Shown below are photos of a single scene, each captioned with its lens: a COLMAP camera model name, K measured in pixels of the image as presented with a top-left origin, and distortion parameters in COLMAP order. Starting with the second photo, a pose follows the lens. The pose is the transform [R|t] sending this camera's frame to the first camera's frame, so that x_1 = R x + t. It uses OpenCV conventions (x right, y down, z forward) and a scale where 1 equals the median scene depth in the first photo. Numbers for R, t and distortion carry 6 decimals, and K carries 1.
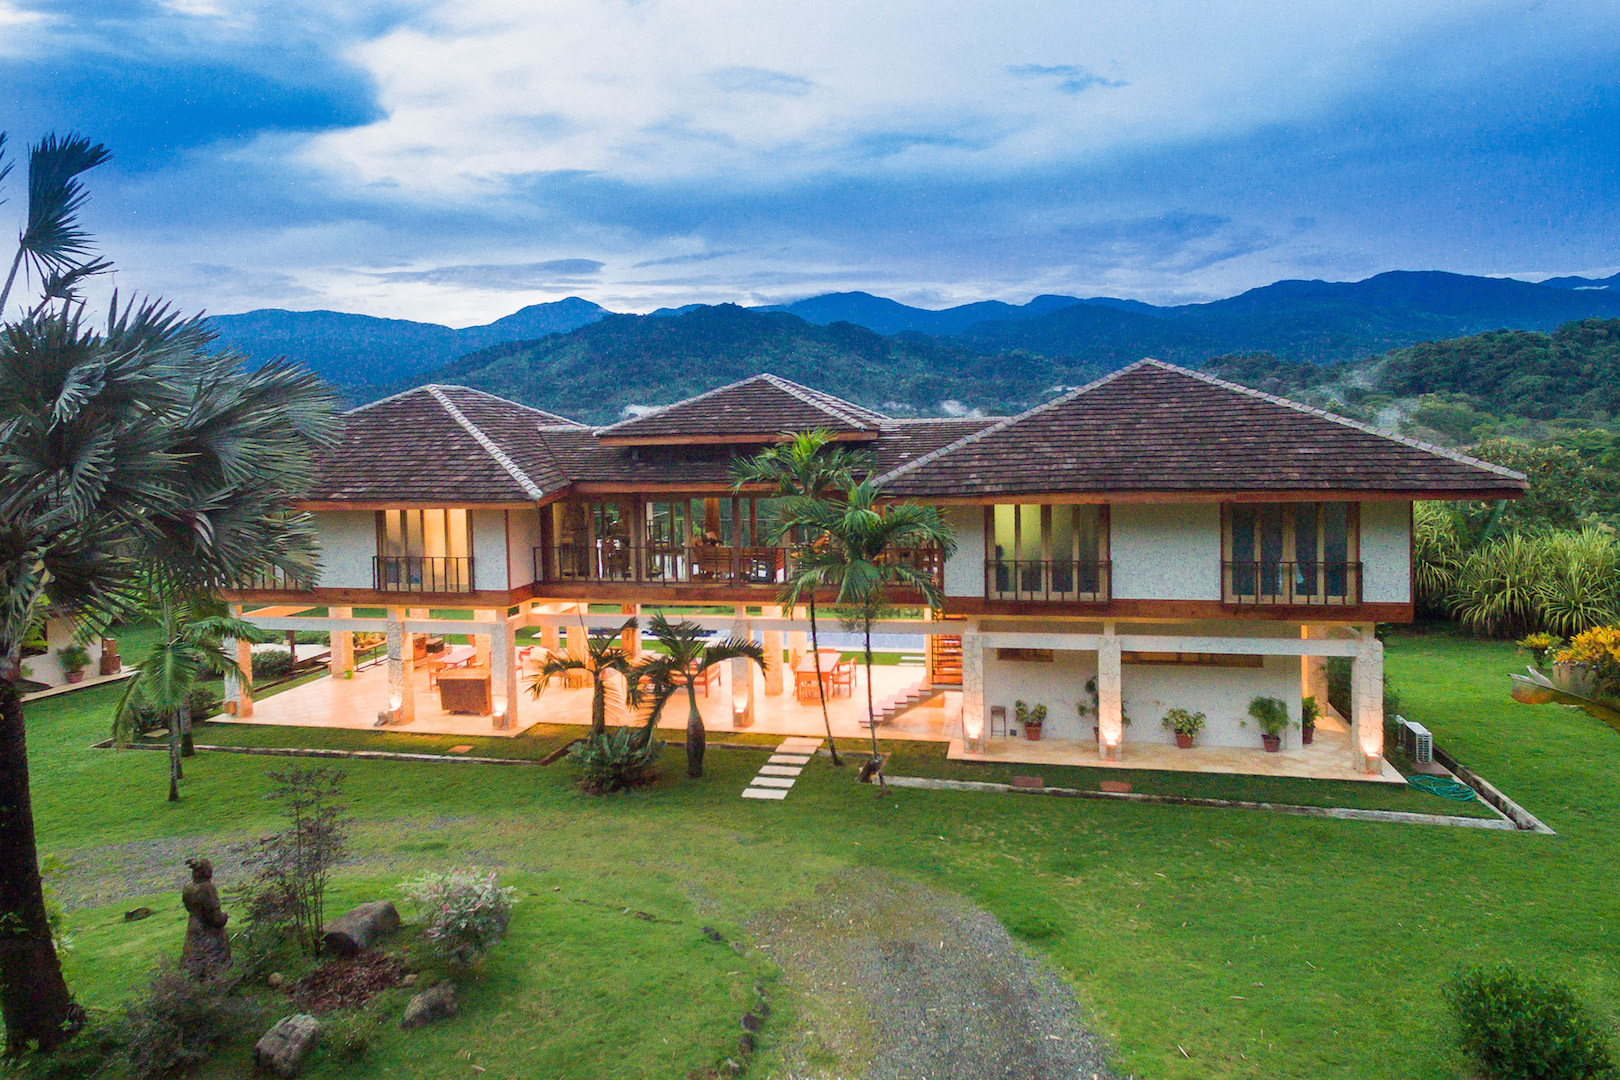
lens RADIAL K [[1008.1, 0, 818.0], [0, 1008.1, 452.9], [0, 0, 1]] dist [0.007951, -0.000261]
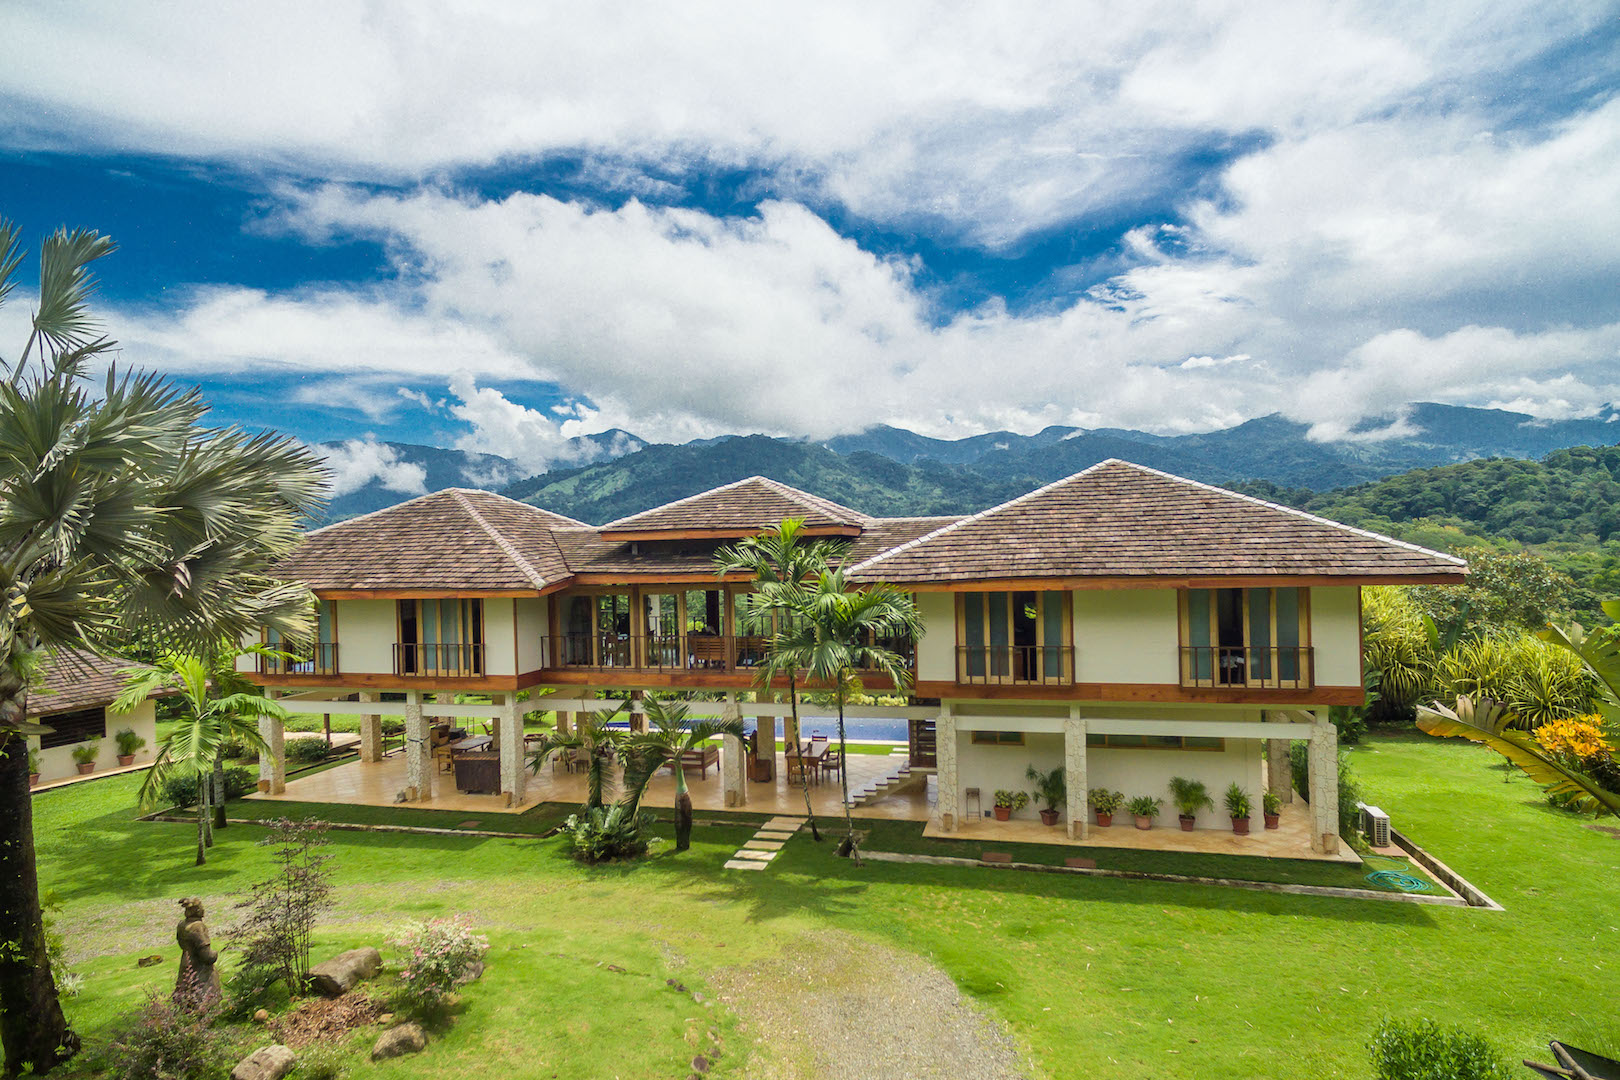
lens RADIAL K [[941.6, 0, 810.0], [0, 941.6, 540.0], [0, 0, 1]] dist [0.009310, -0.000047]
pose [[0.999487, 0.002066, -0.031975, 0.046895], [-0.003186, 0.999382, -0.035011, 0.032279], [0.031883, 0.035095, 0.998875, 0.001637]]
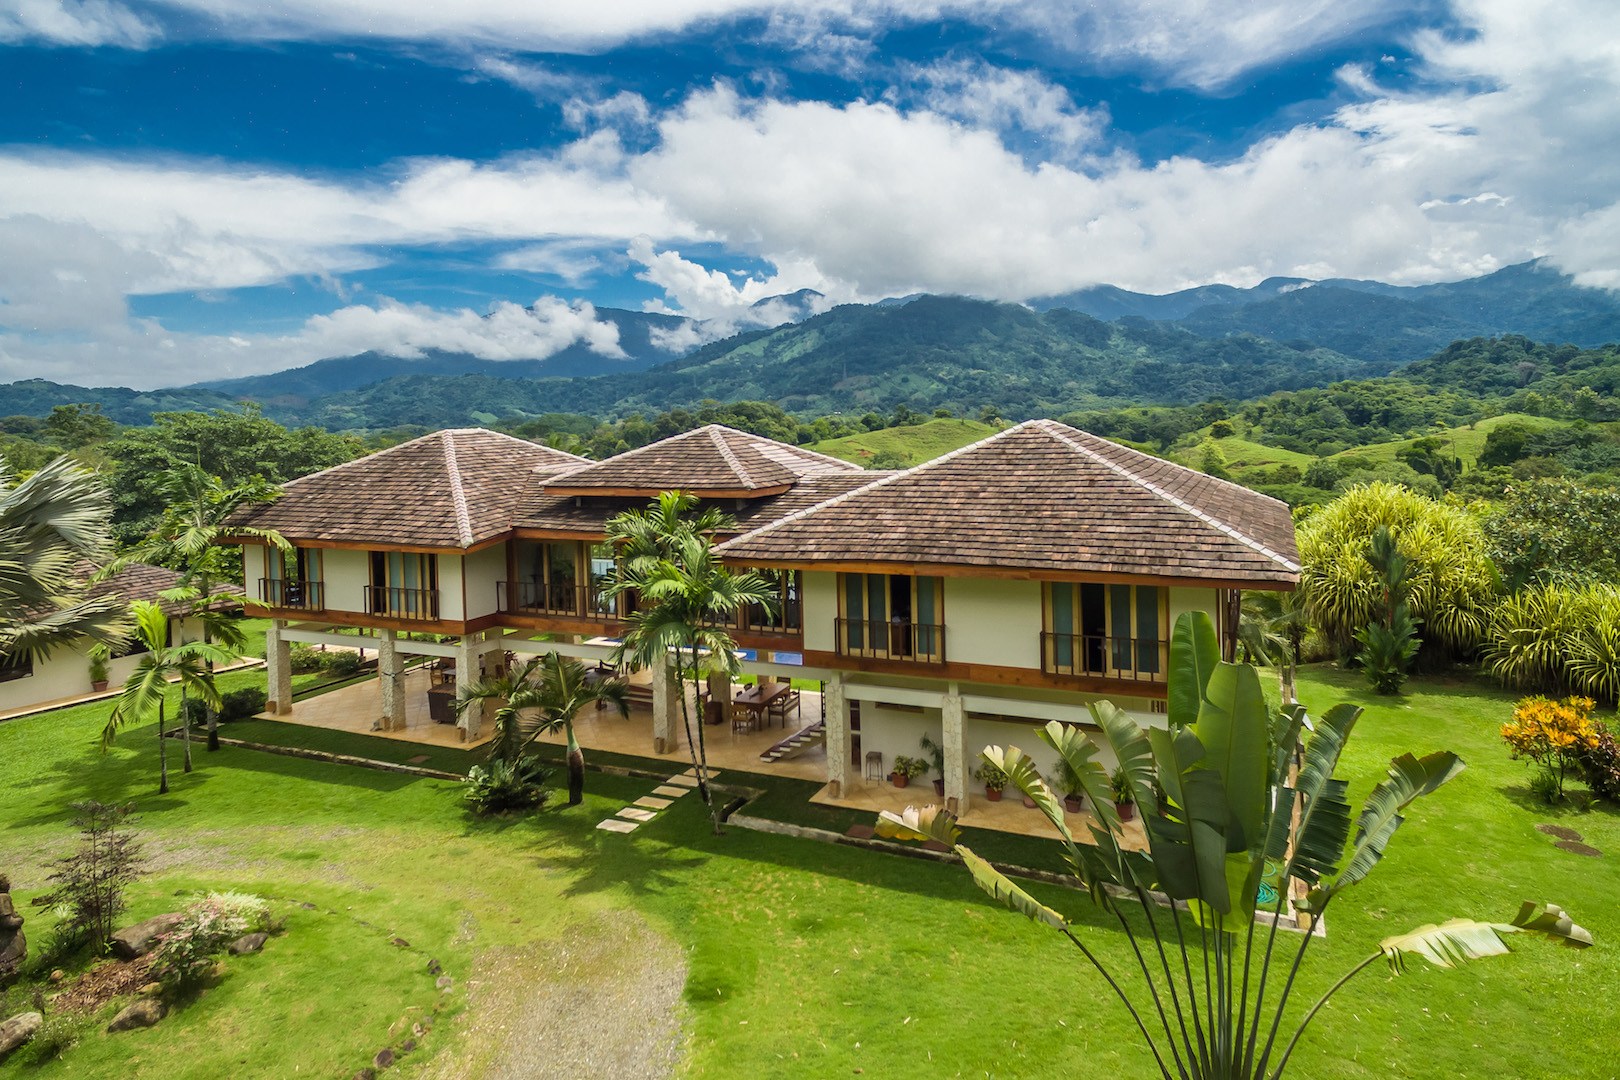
lens RADIAL K [[973.5, 0, 858.4], [0, 973.5, 411.7], [0, 0, 1]] dist [0.006087, 0.002137]
pose [[0.984345, 0.003361, -0.176222, 0.406155], [-0.007813, 0.999667, -0.024578, -0.095771], [0.176081, 0.025570, 0.984044, -0.021145]]
